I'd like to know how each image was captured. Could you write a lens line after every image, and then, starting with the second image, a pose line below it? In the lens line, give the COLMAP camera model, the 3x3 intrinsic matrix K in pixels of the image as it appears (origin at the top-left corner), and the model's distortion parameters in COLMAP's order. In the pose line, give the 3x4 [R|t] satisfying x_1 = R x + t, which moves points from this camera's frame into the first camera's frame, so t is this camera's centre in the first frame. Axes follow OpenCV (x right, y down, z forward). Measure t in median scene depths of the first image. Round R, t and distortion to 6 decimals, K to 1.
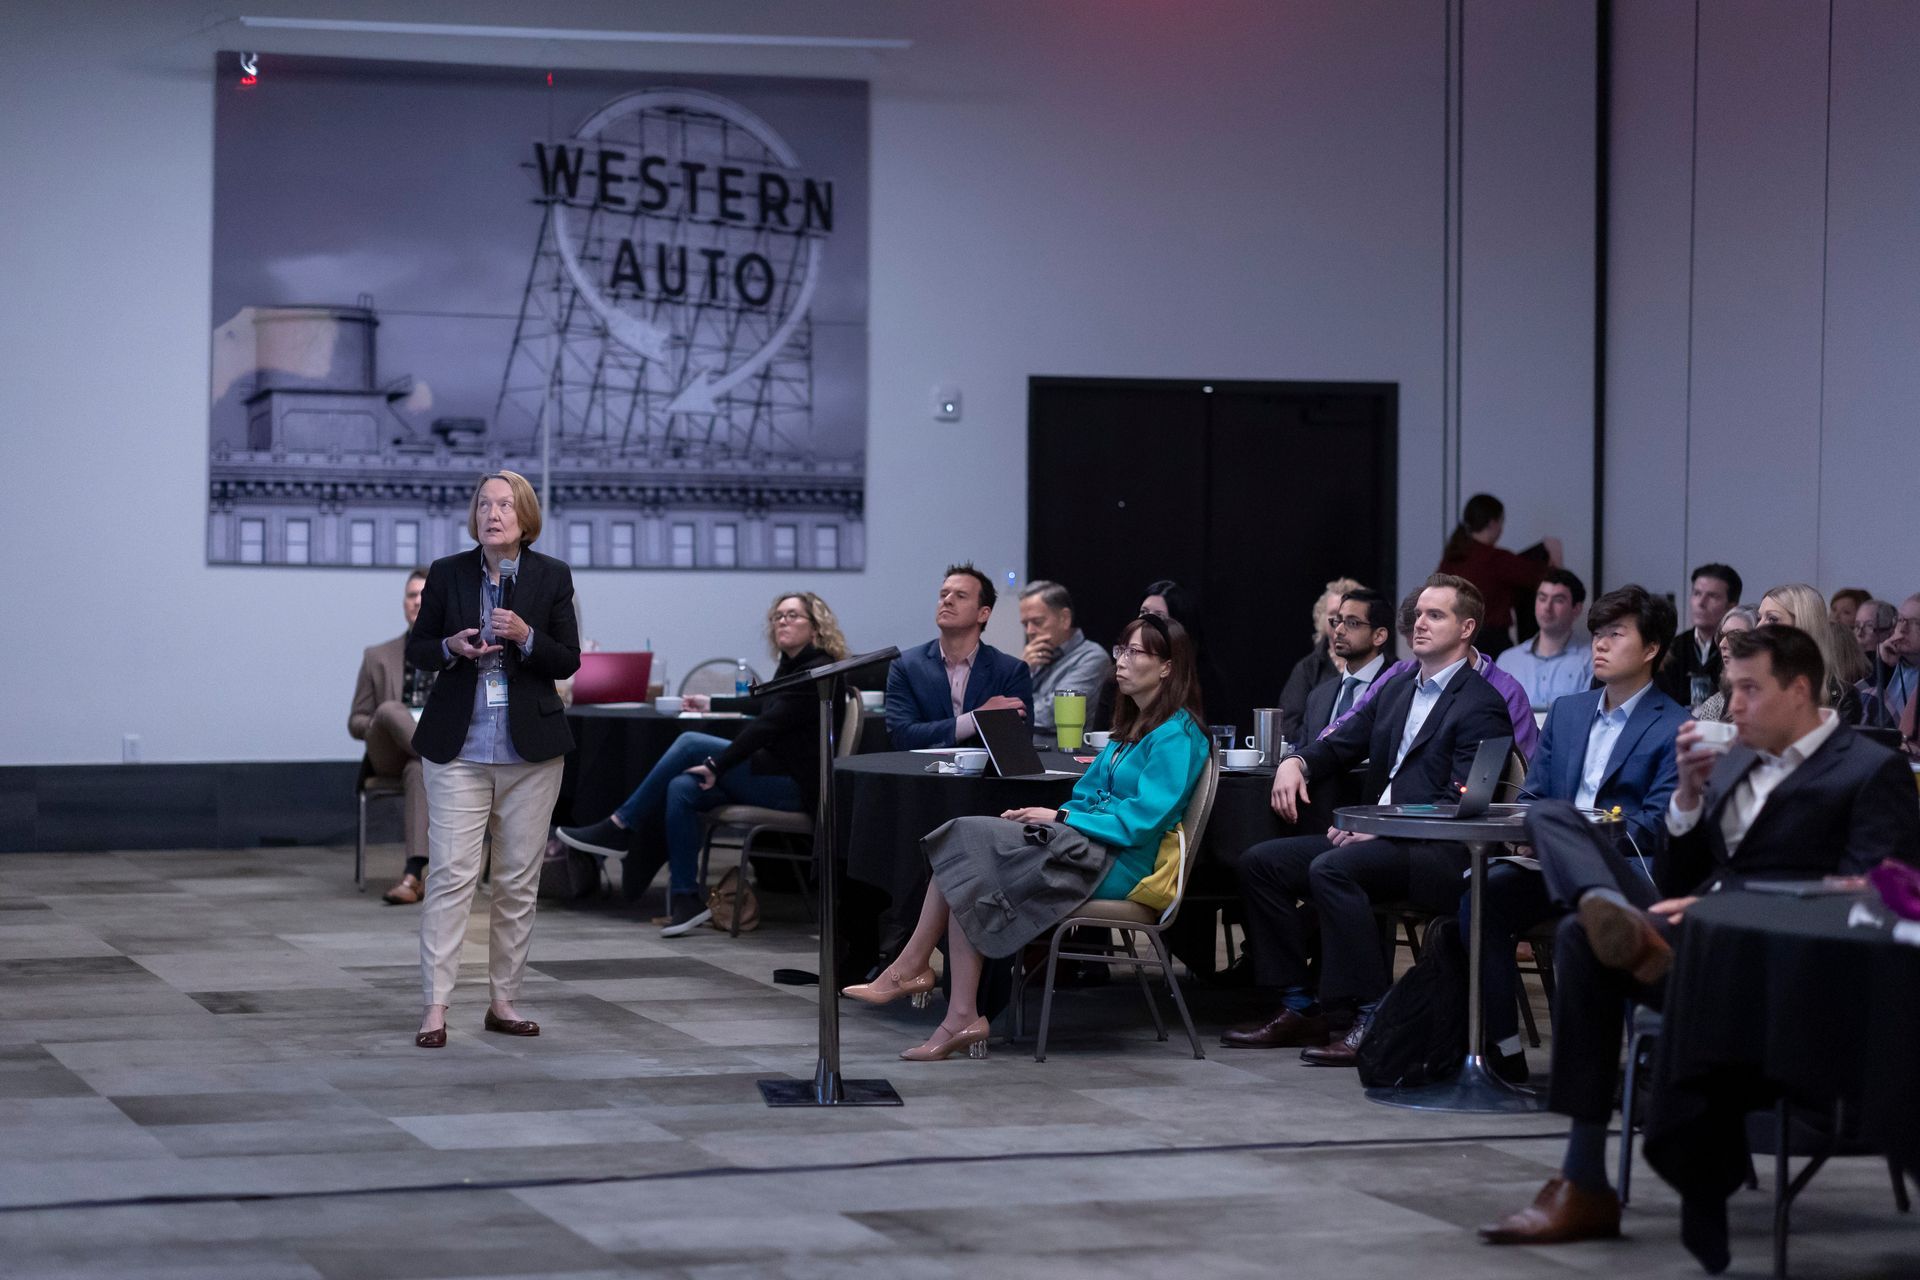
lens RADIAL K [[4423.9, 0, 954.7], [0, 4423.9, 600.3], [0, 0, 1]] dist [0.095333, -0.169608]
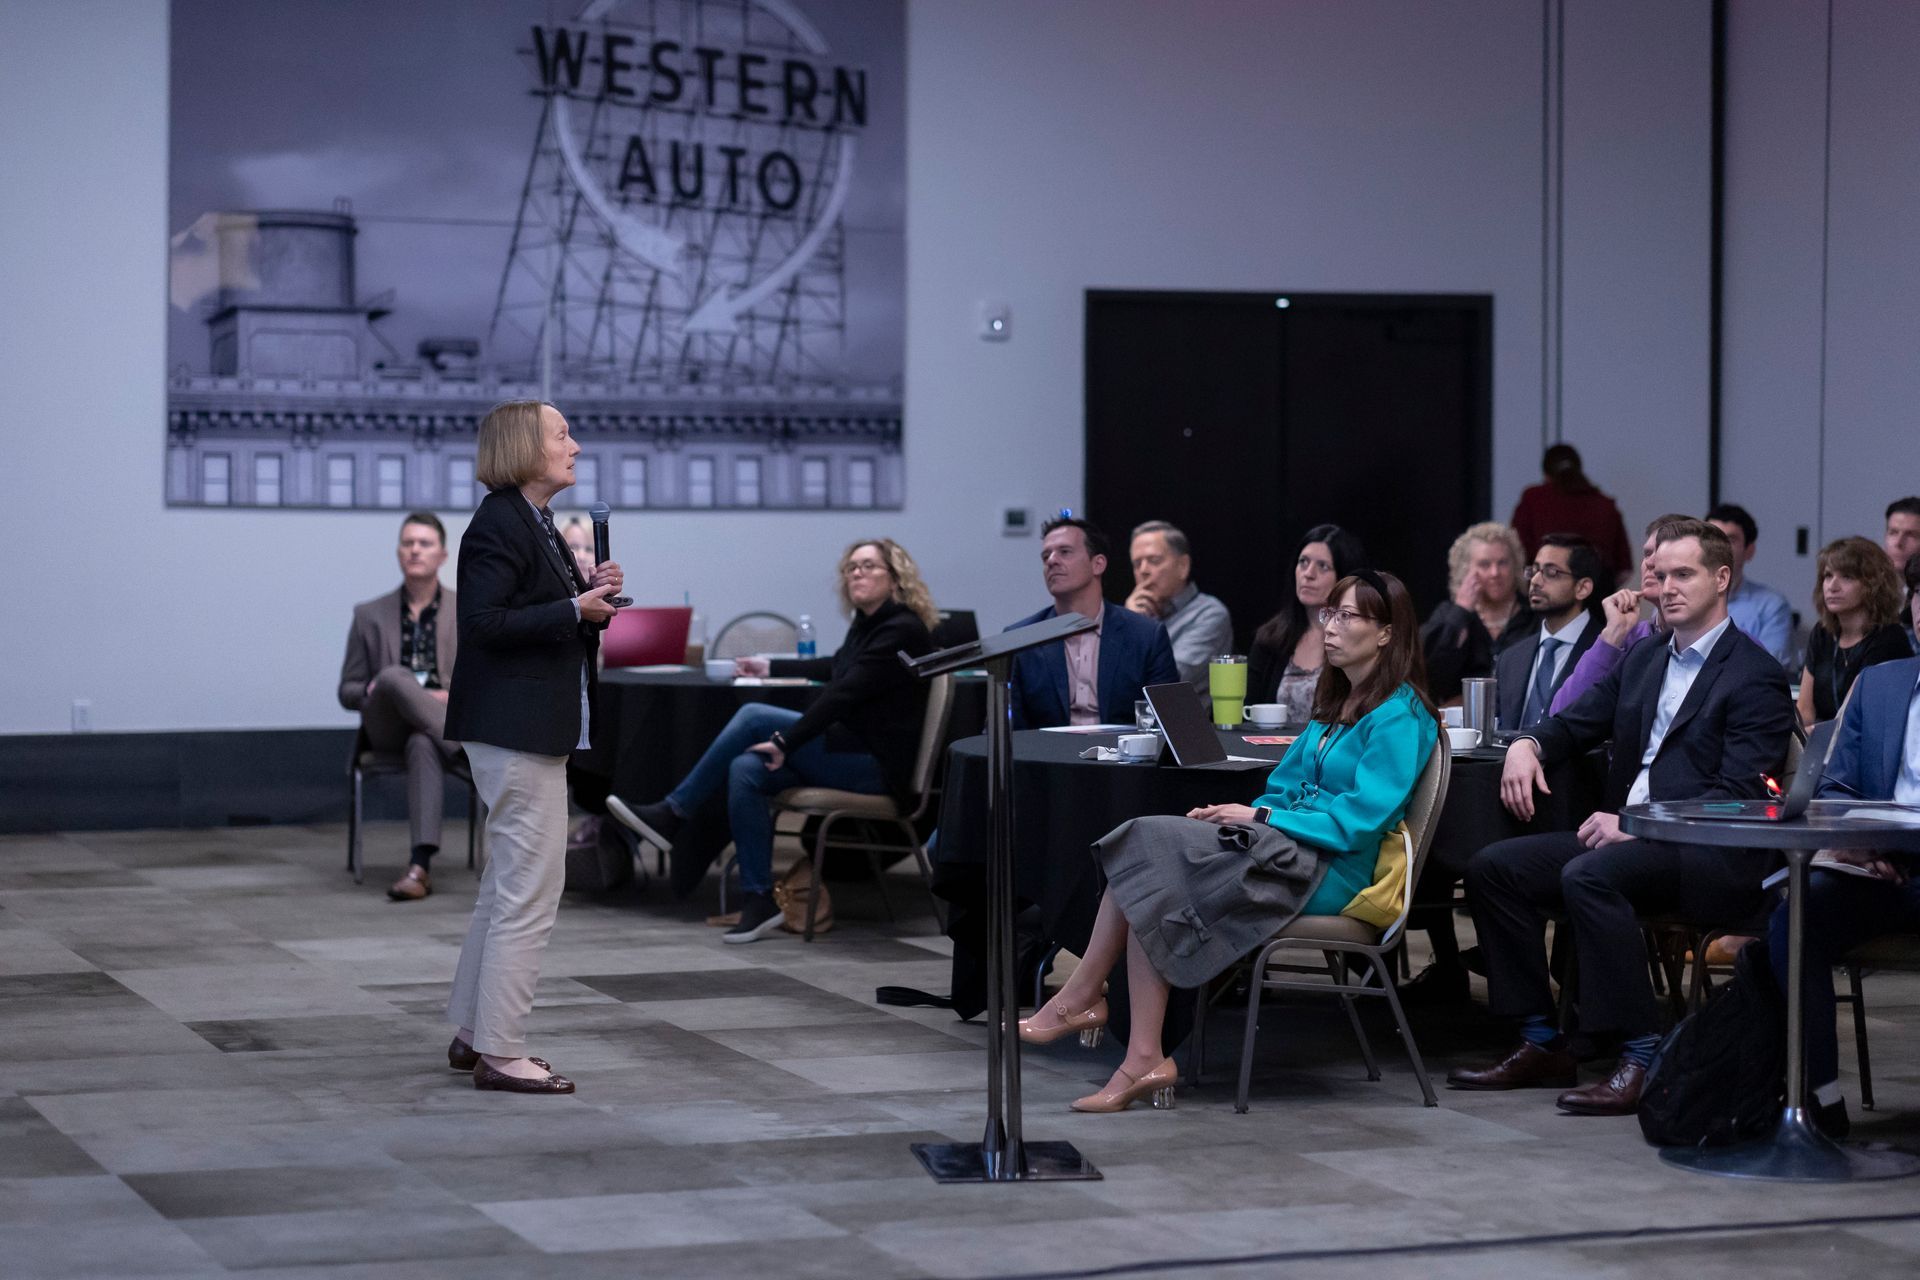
lens RADIAL K [[4313.1, 0, 960.0], [0, 4313.1, 640.0], [0, 0, 1]] dist [-0.014093, 0.159055]
pose [[0.999243, -0.005626, 0.038505, -0.052062], [0.004569, 0.999612, 0.027467, -0.005147], [-0.038644, -0.027270, 0.998881, 0.163984]]
